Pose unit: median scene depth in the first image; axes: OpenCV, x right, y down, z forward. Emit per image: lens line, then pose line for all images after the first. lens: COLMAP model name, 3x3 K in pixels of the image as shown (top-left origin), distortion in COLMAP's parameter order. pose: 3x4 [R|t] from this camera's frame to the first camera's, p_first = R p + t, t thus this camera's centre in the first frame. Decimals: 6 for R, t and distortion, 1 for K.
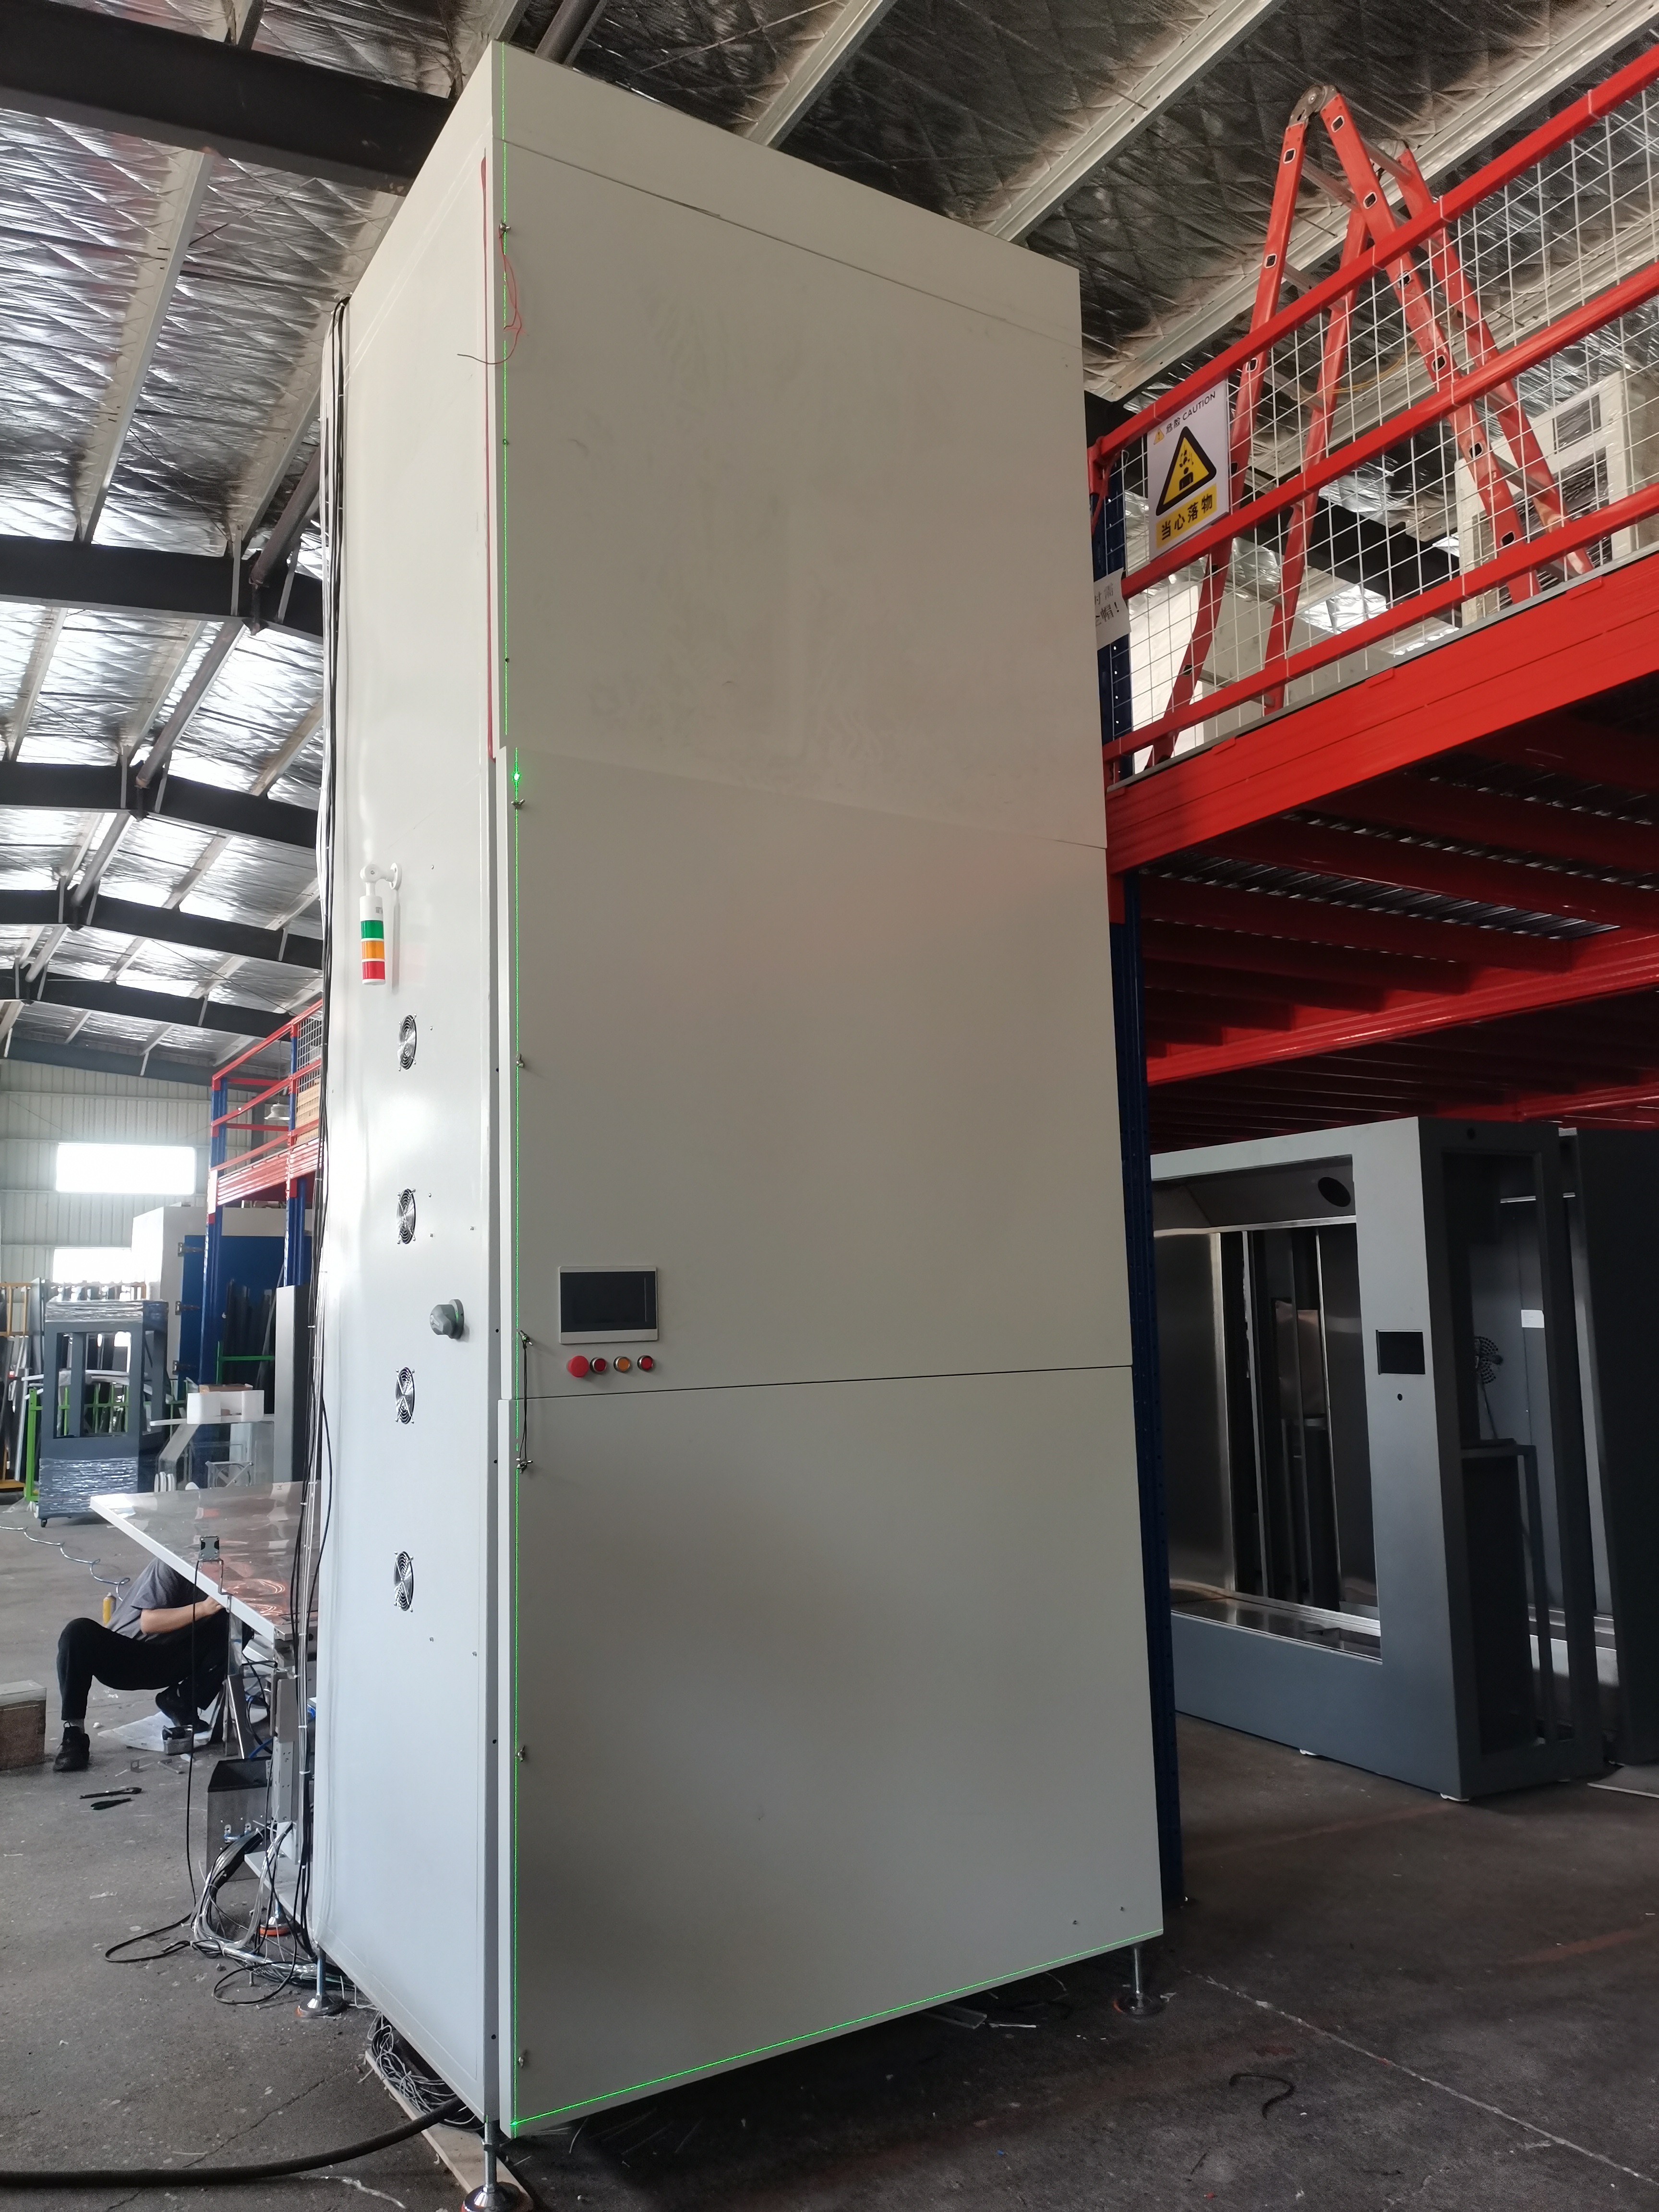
lens RADIAL K [[1670.4, 0, 836.0], [0, 1670.4, 1107.3], [0, 0, 1]] dist [0.042836, -0.030866]
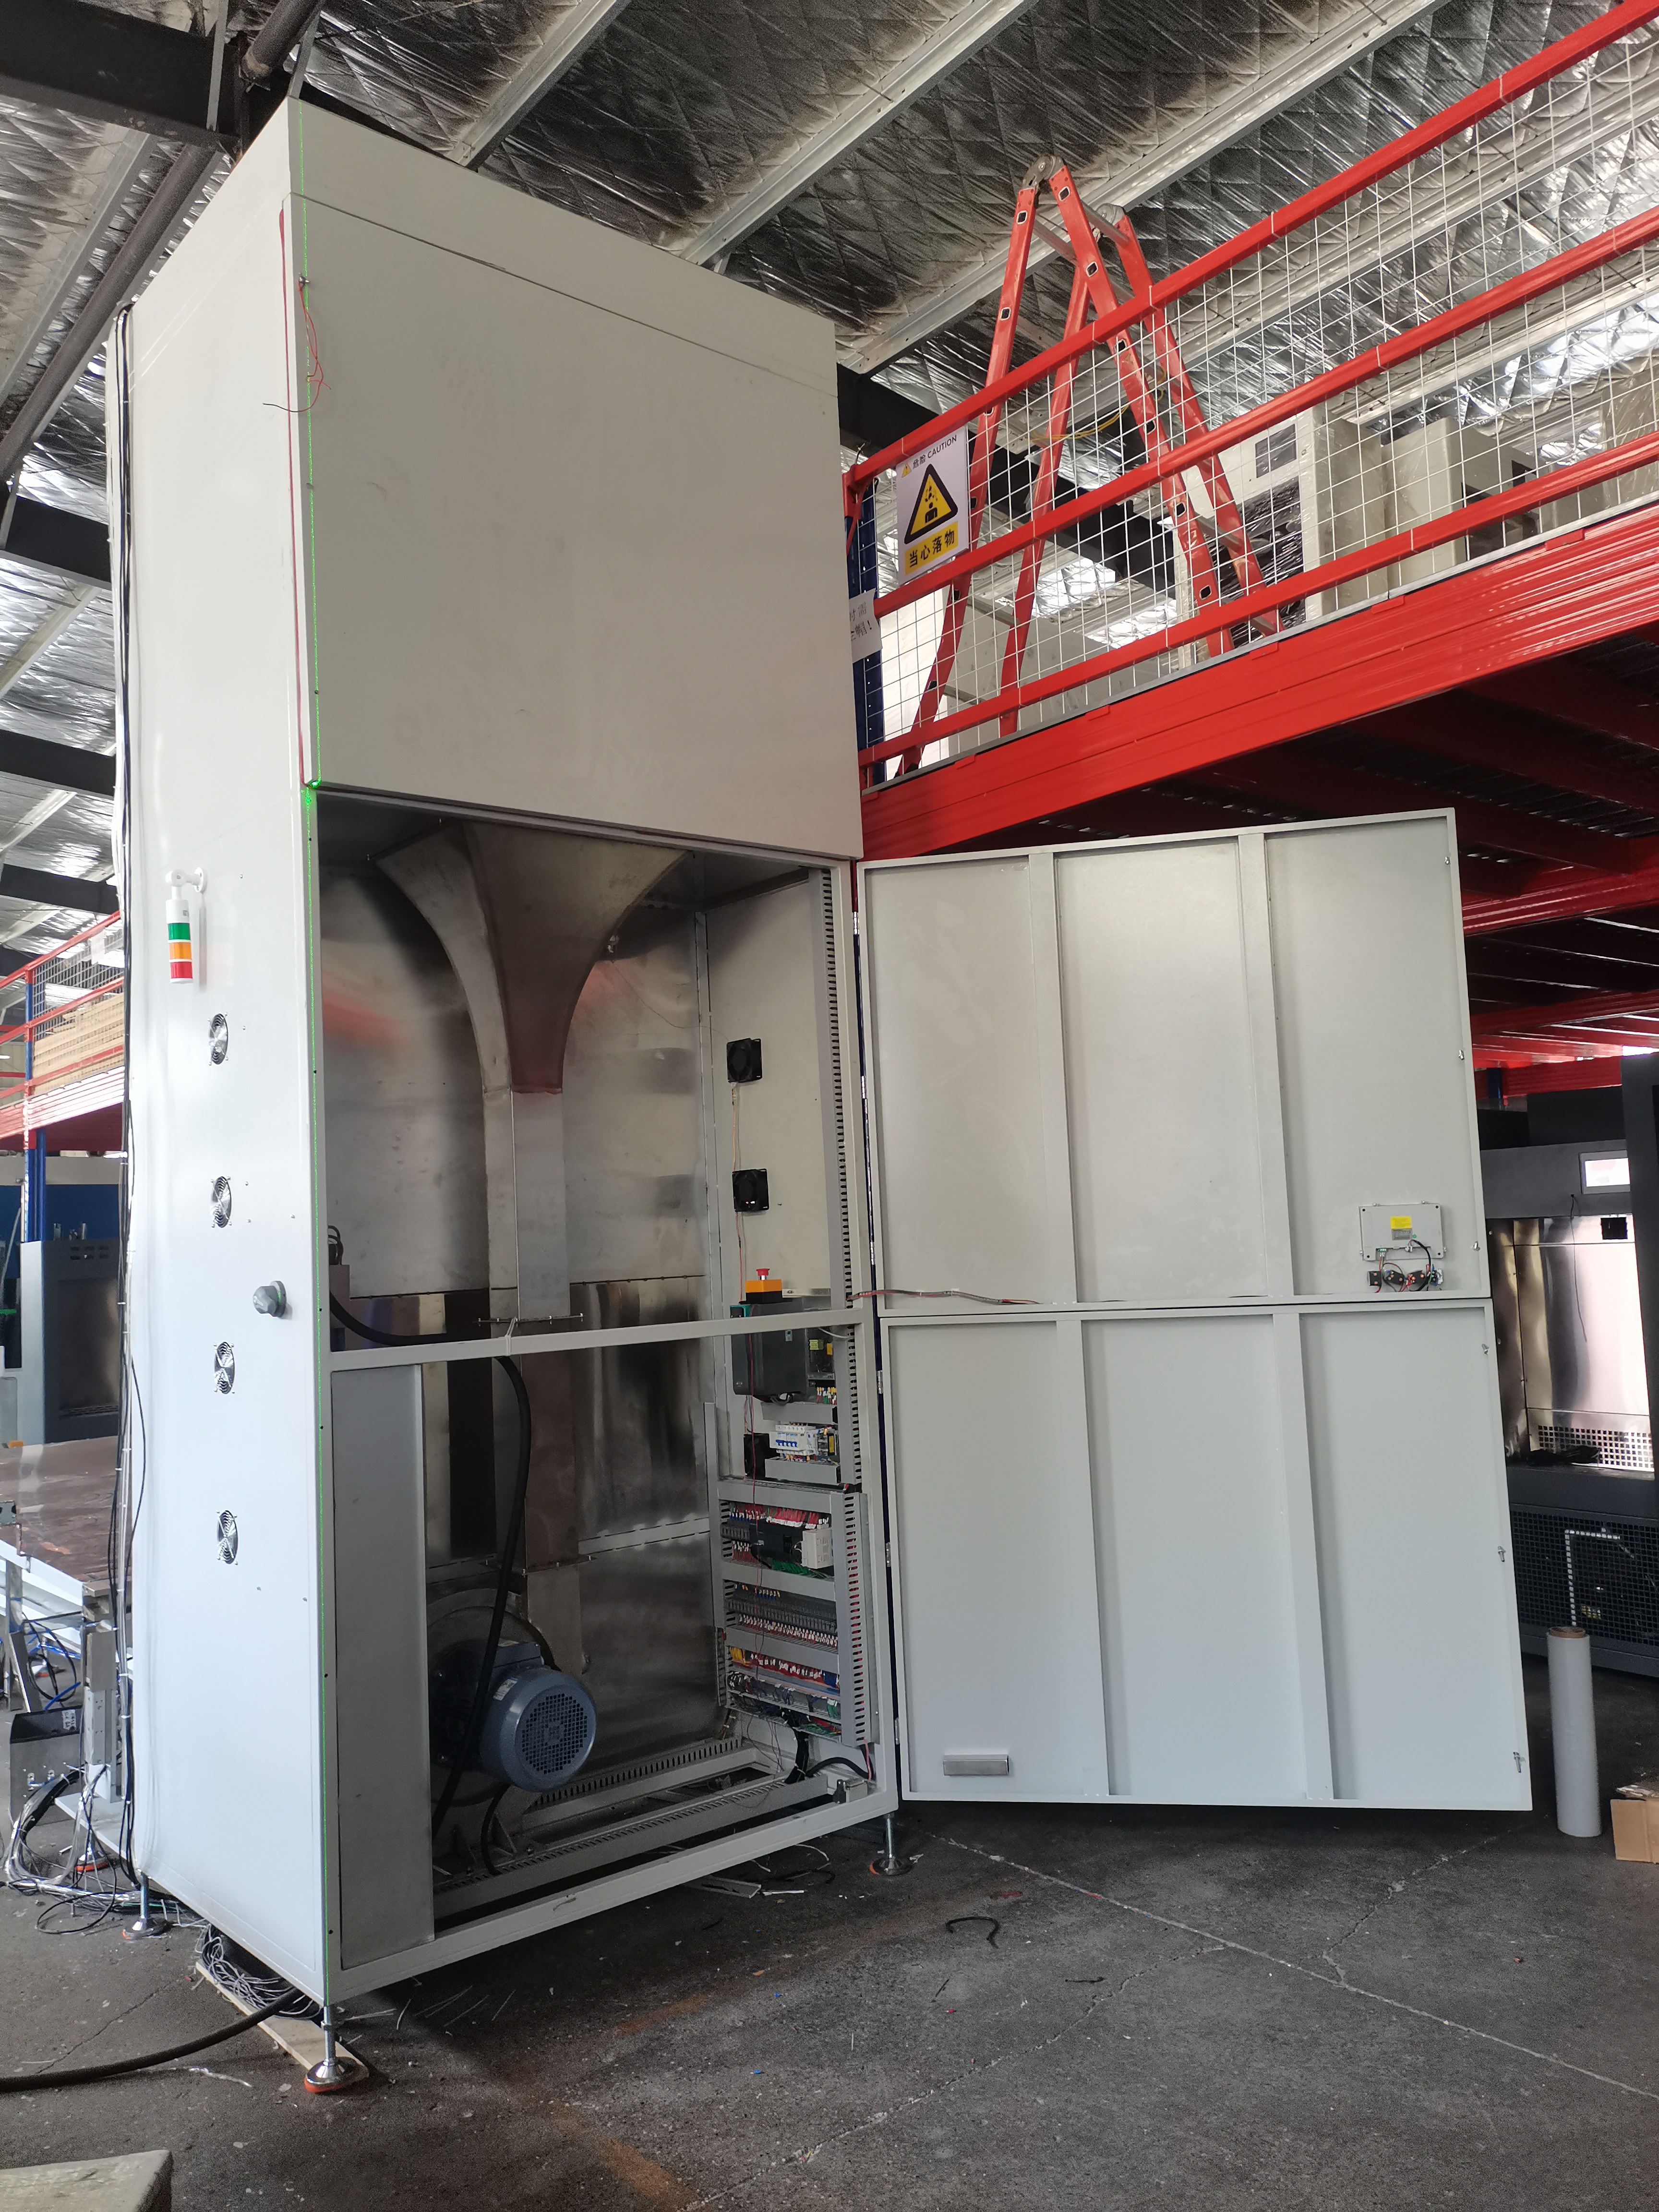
lens RADIAL K [[1670.4, 0, 826.7], [0, 1670.4, 1112.6], [0, 0, 1]] dist [0.042836, -0.030866]
pose [[0.989744, -0.010361, 0.142477, -0.021015], [0.003834, 0.998934, 0.046007, -0.033934], [-0.142802, -0.044989, 0.988728, -0.099052]]
